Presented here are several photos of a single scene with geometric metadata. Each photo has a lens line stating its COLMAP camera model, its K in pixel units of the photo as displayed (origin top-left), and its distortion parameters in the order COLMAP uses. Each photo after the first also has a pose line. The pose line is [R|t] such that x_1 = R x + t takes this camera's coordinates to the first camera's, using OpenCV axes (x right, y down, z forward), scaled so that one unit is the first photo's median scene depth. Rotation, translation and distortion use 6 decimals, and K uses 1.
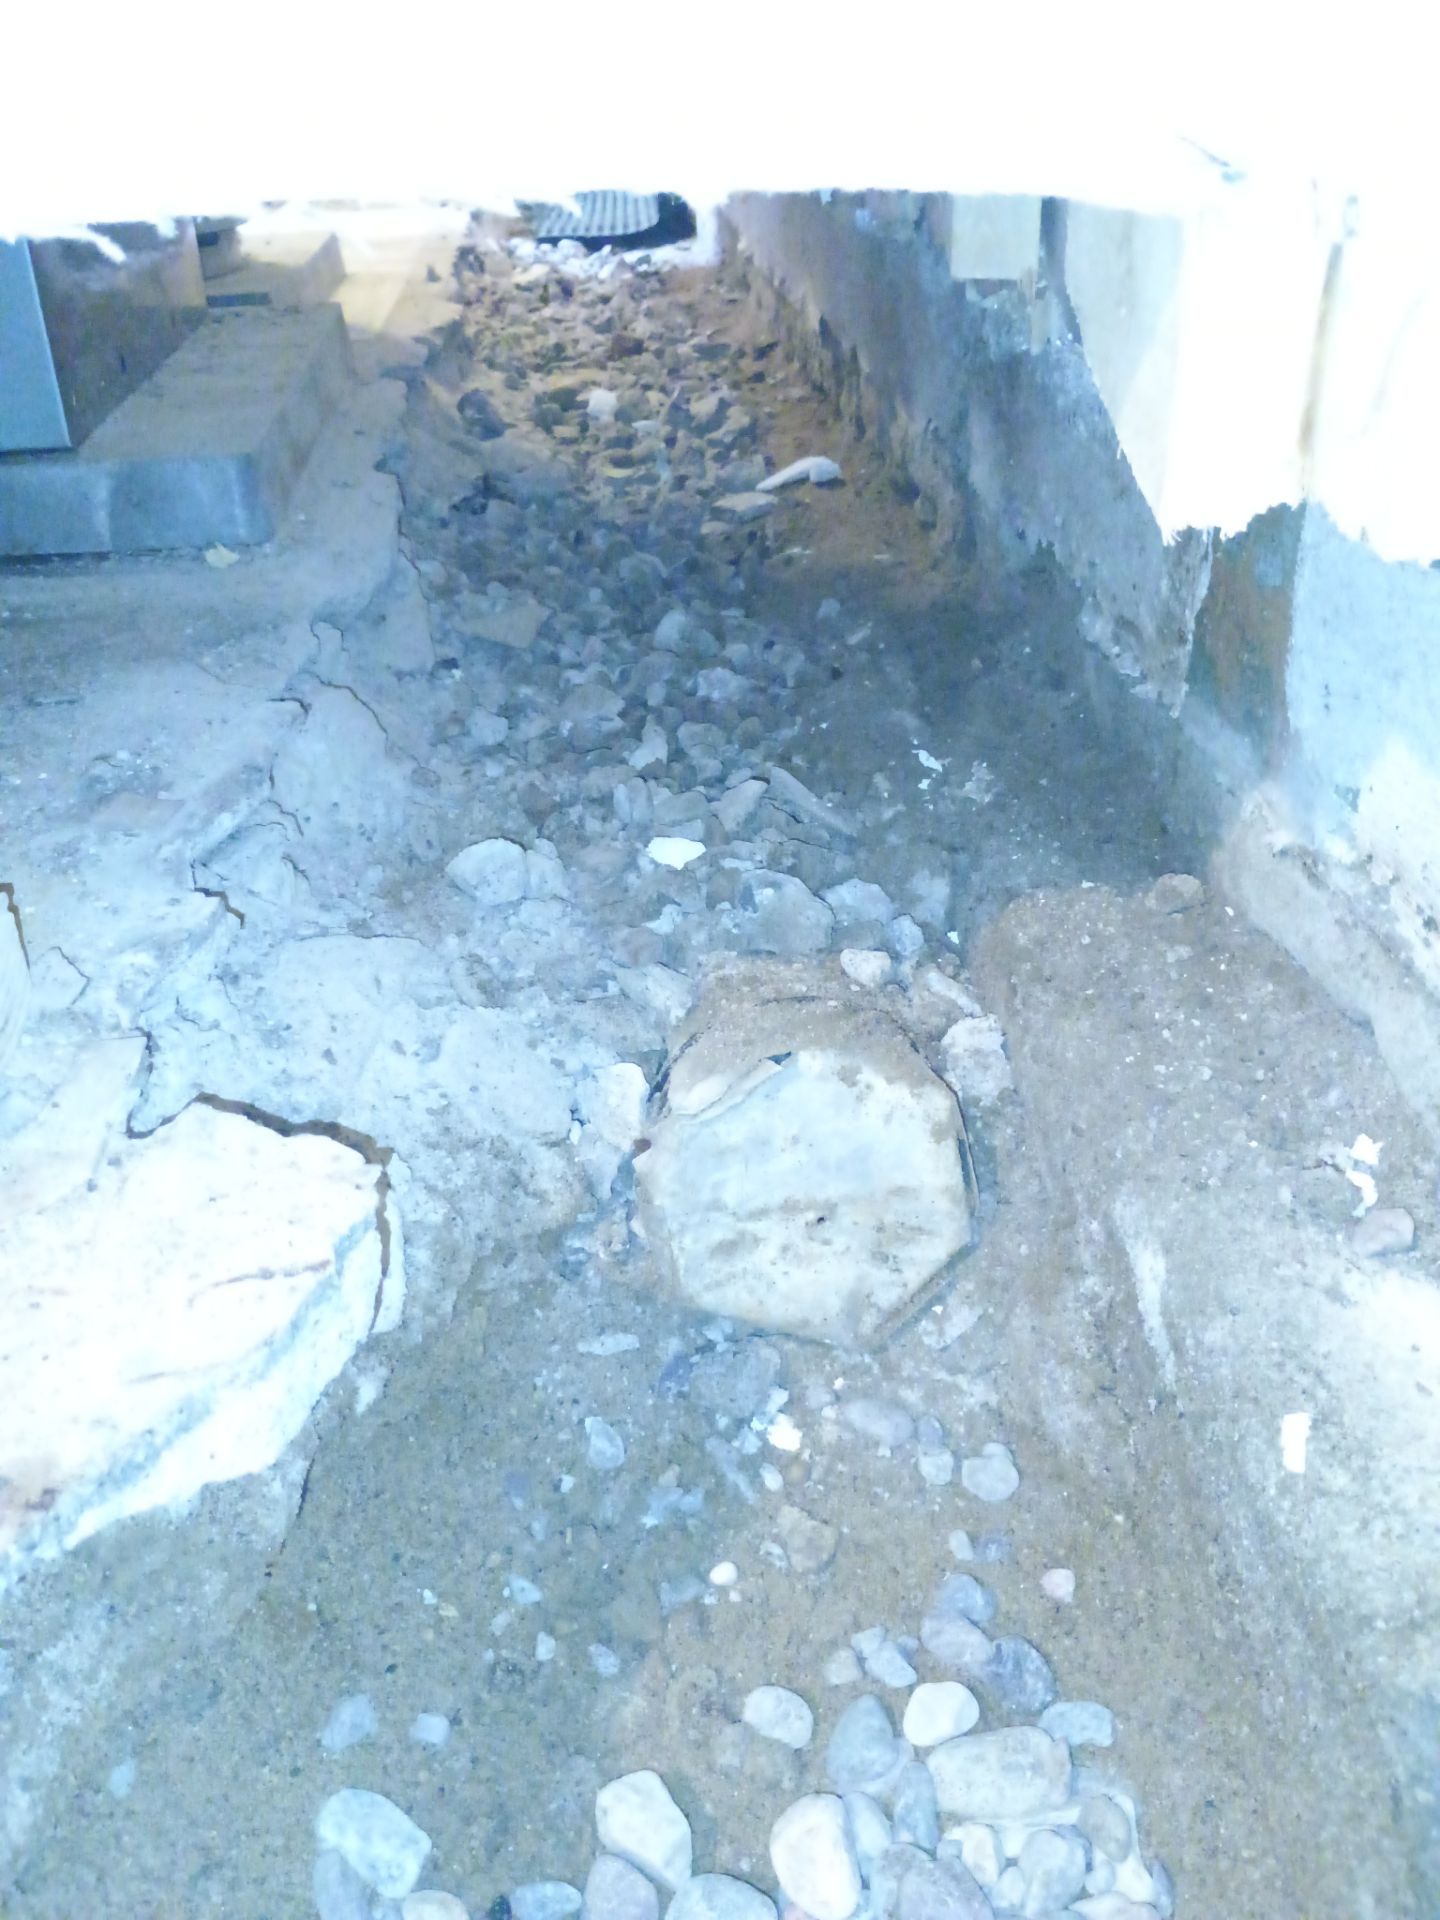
lens RADIAL K [[1639.7, 0, 709.6], [0, 1639.7, 963.8], [0, 0, 1]] dist [0.004997, -0.007403]
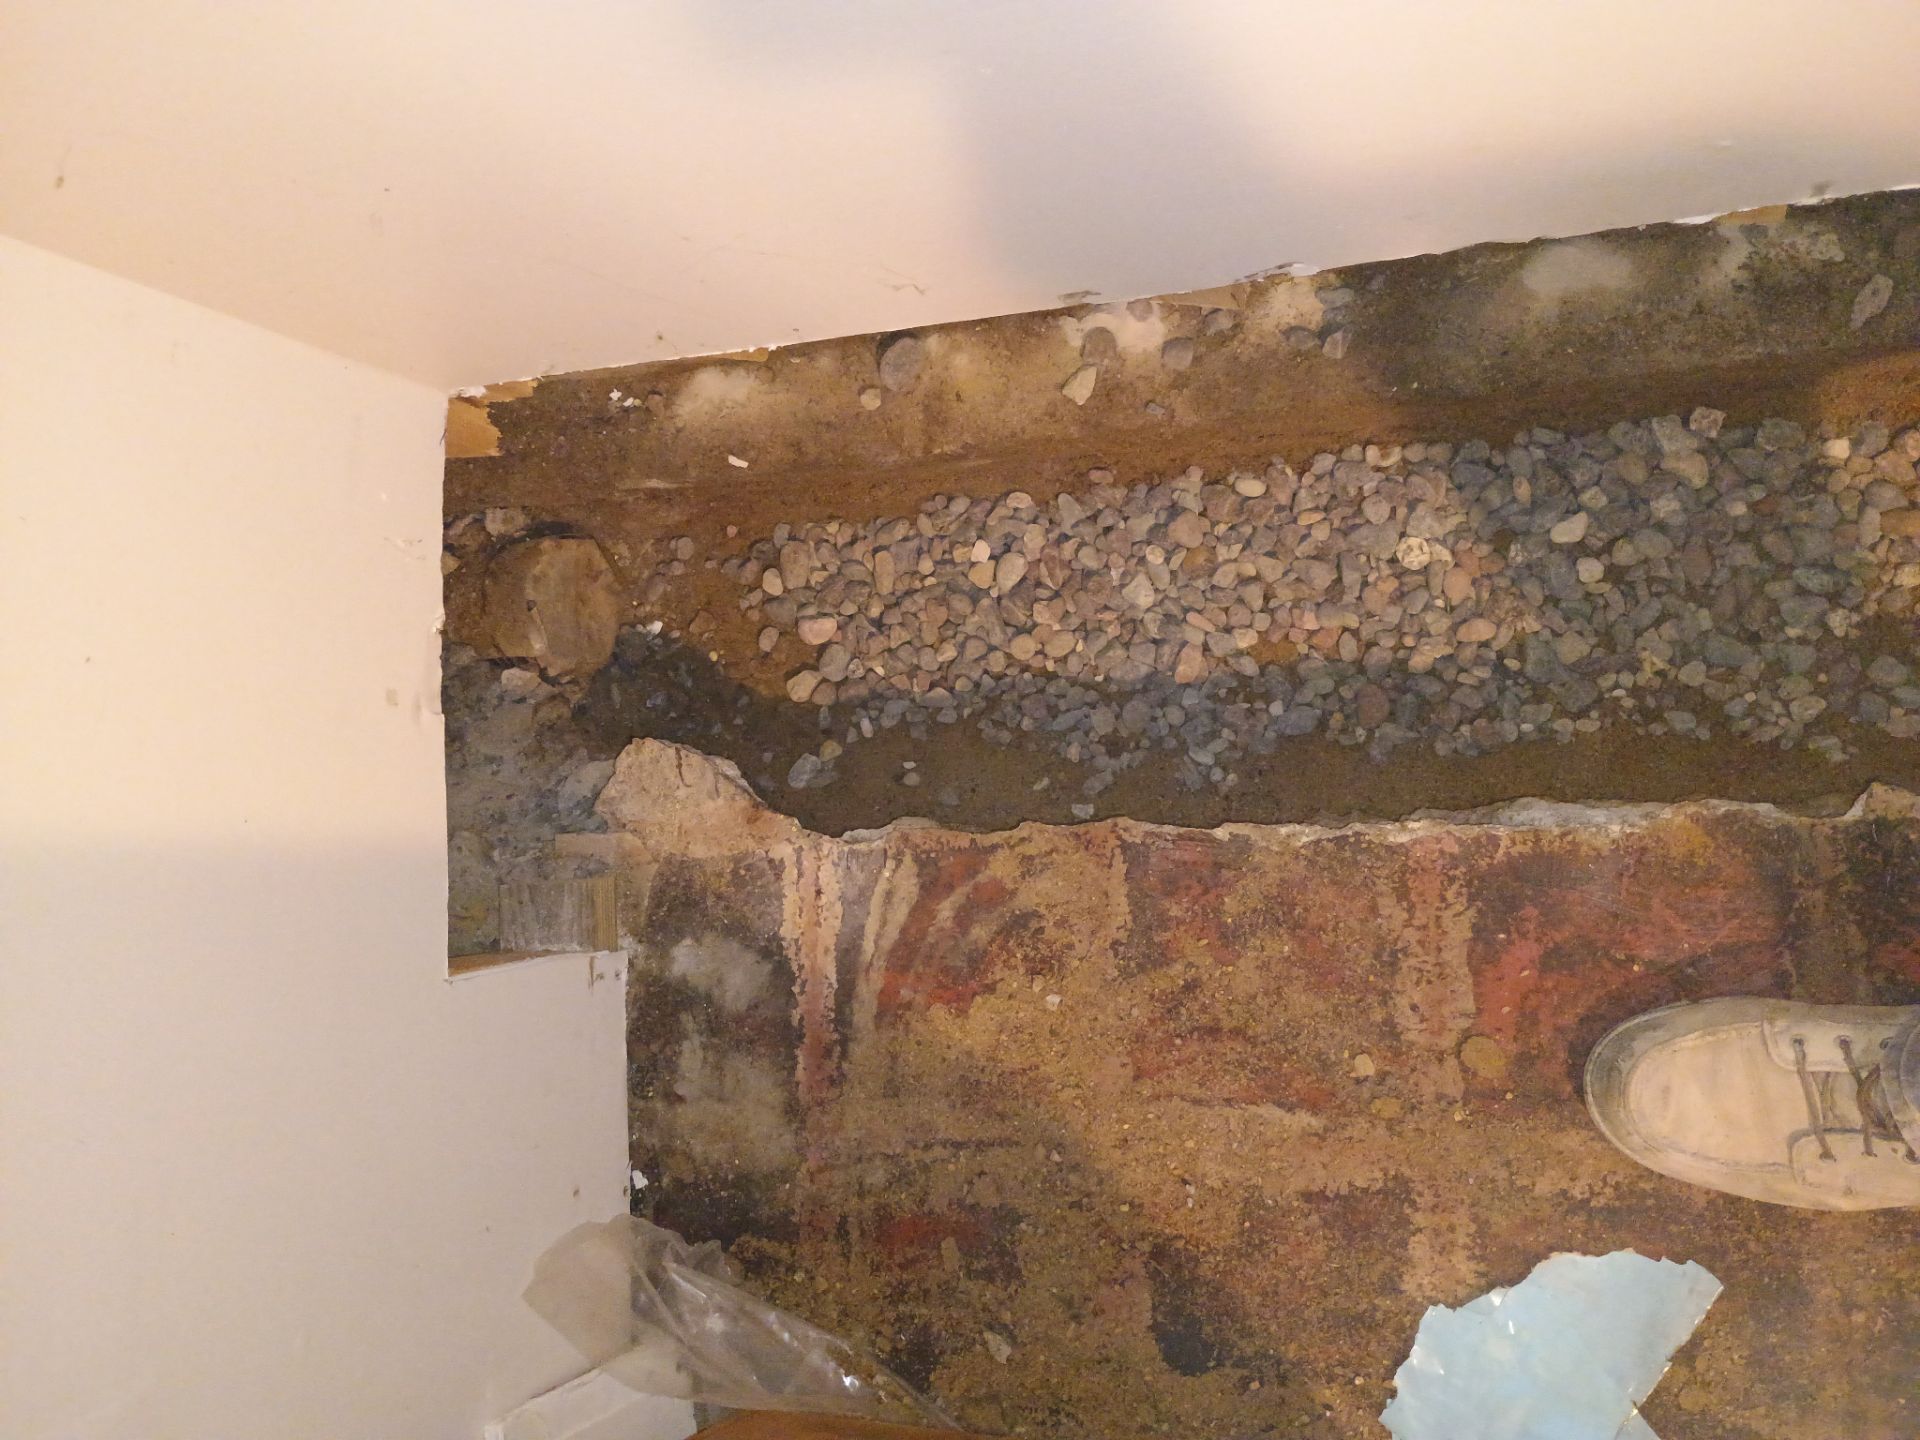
lens RADIAL K [[1639.7, 0, 961.5], [0, 1639.7, 719.7], [0, 0, 1]] dist [0.004997, -0.007403]
pose [[0.069715, -0.995531, 0.063697, -0.251555], [0.755370, 0.094388, 0.648465, -1.101546], [-0.651580, 0.002907, 0.758575, -1.346982]]
